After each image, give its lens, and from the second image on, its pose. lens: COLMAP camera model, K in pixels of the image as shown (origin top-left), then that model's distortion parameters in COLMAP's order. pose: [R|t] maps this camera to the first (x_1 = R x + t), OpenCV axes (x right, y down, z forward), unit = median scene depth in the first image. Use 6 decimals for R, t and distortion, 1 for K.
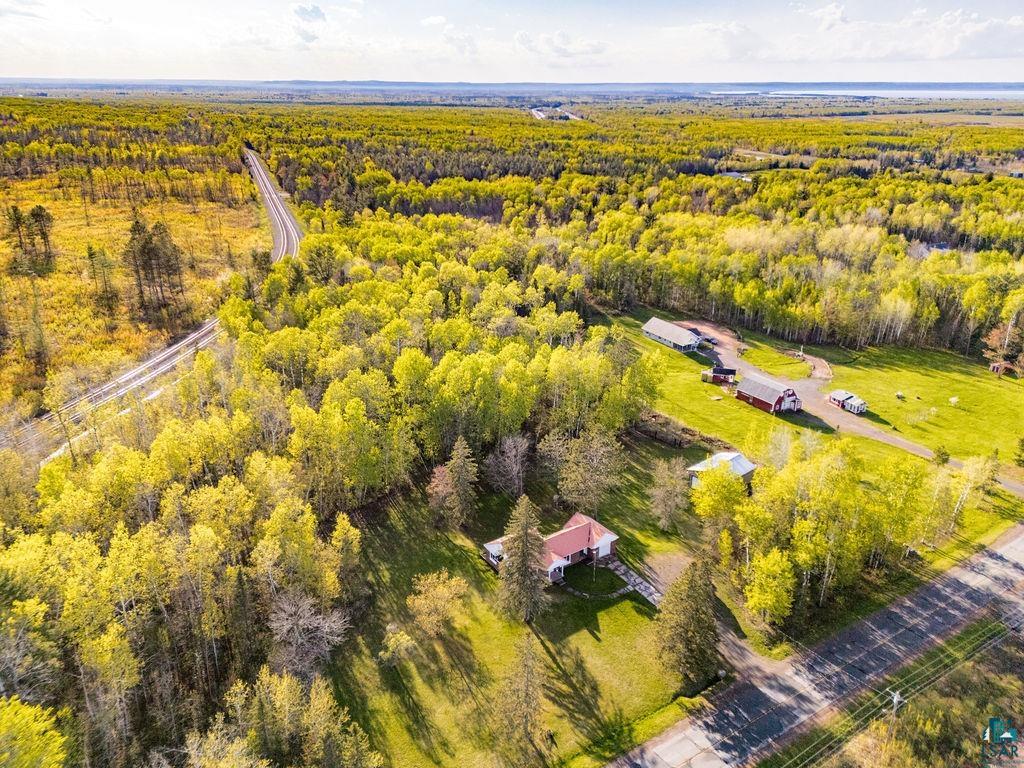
lens RADIAL K [[792.7, 0, 514.4], [0, 792.7, 385.2], [0, 0, 1]] dist [0.120628, -0.006322]
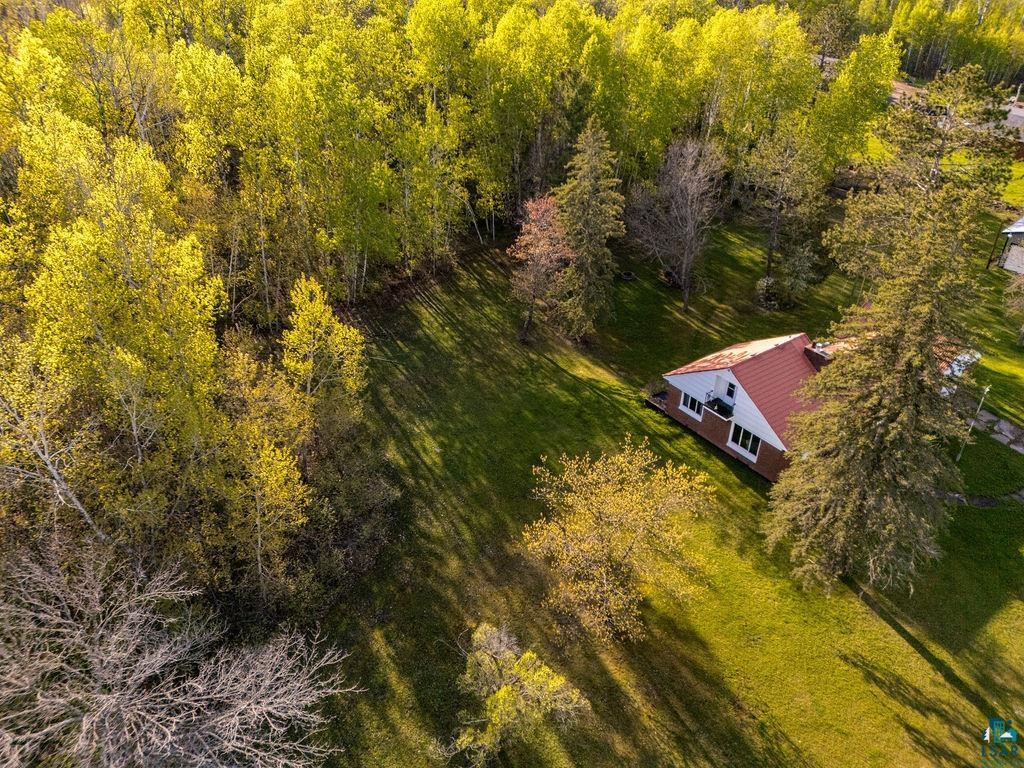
lens RADIAL K [[792.7, 0, 509.7], [0, 792.7, 390.6], [0, 0, 1]] dist [0.120628, -0.006322]
pose [[0.999947, -0.008460, 0.005933, -0.119518], [0.007187, 0.981974, 0.188881, 0.130349], [-0.007424, -0.188828, 0.981982, 0.597120]]
